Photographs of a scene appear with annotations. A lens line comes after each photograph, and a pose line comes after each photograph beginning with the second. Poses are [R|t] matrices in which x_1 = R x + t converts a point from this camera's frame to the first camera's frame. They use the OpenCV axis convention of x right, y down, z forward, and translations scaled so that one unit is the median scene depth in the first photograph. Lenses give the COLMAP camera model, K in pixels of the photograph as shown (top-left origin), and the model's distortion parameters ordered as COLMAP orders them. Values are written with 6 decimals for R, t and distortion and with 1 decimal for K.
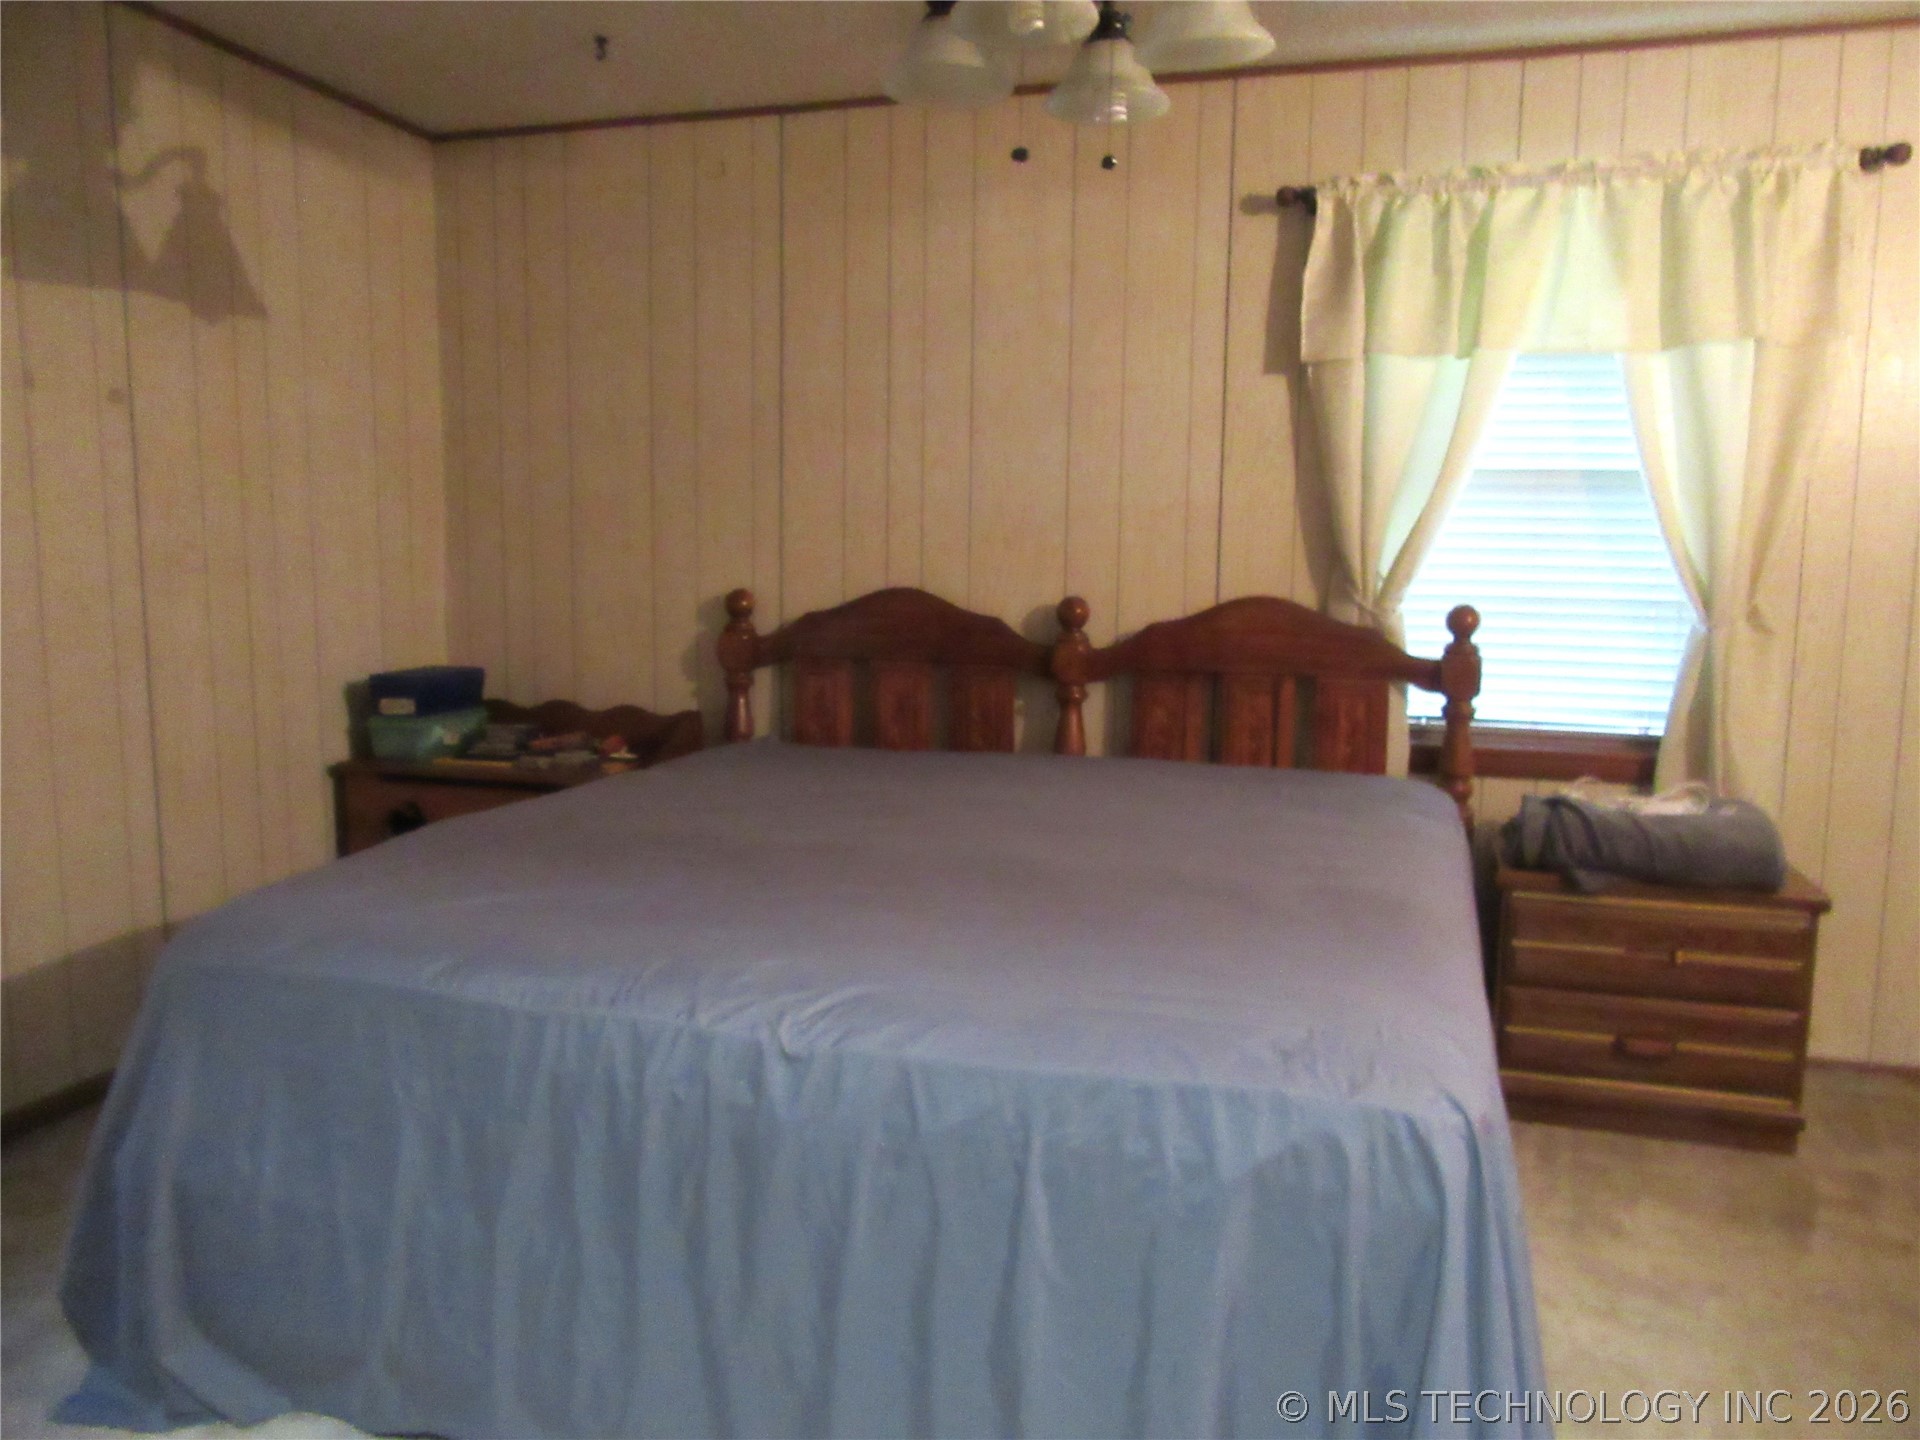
lens RADIAL K [[1405.6, 0, 960.0], [0, 1405.6, 720.0], [0, 0, 1]] dist [-0.016972, -0.001943]
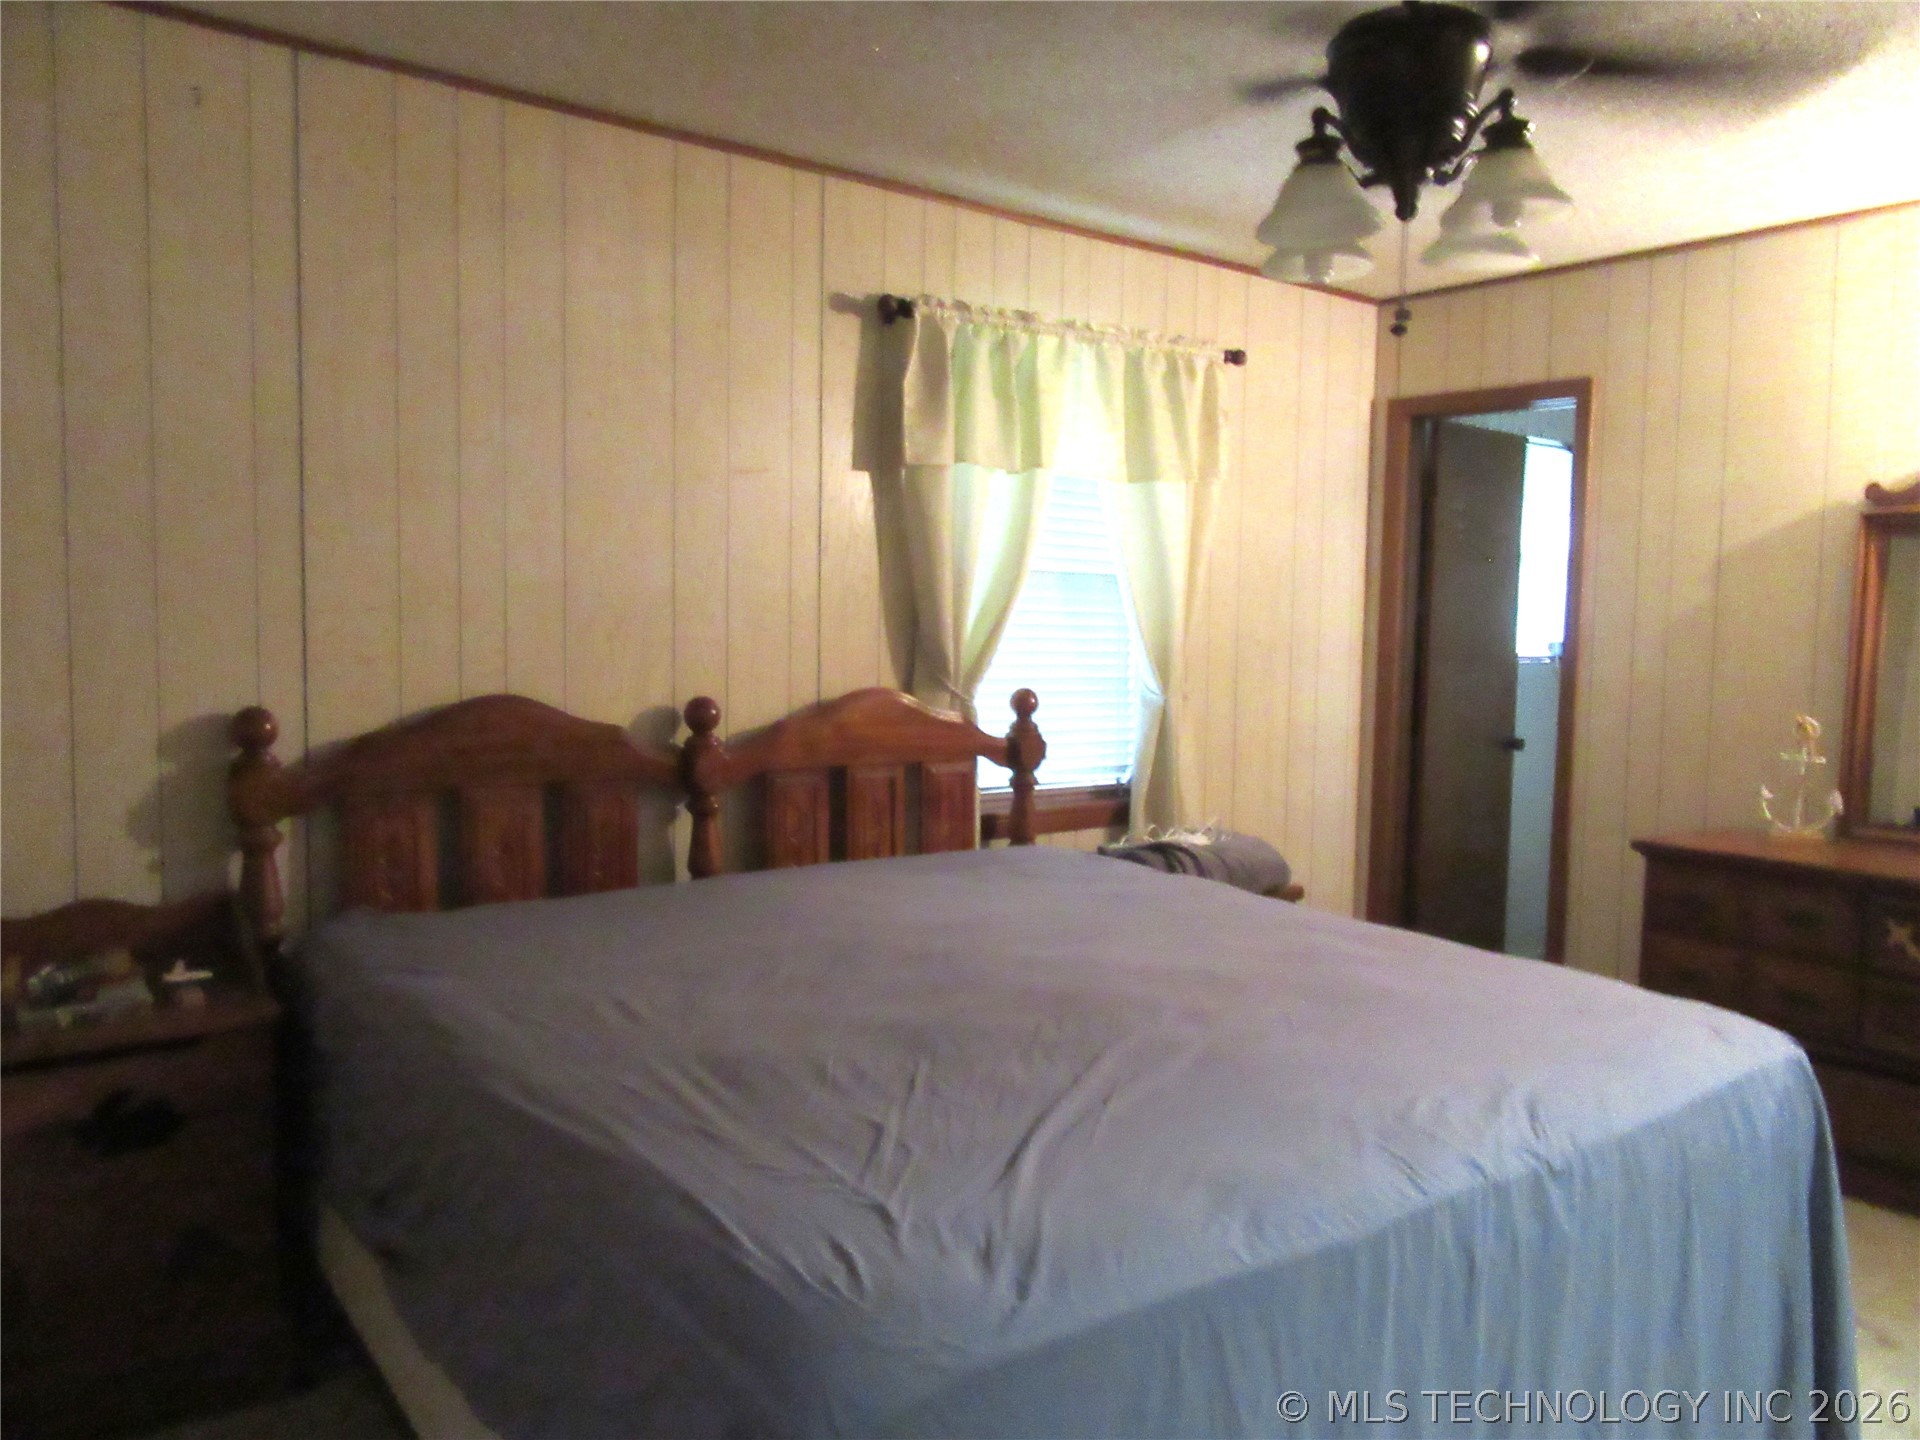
lens RADIAL K [[1385.0, 0, 960.0], [0, 1385.0, 720.0], [0, 0, 1]] dist [0.008988, -0.000950]
pose [[0.601385, -0.058560, 0.796810, -0.556040], [0.100180, 0.994966, -0.002486, -0.056057], [-0.792654, 0.081320, 0.604225, 0.347913]]
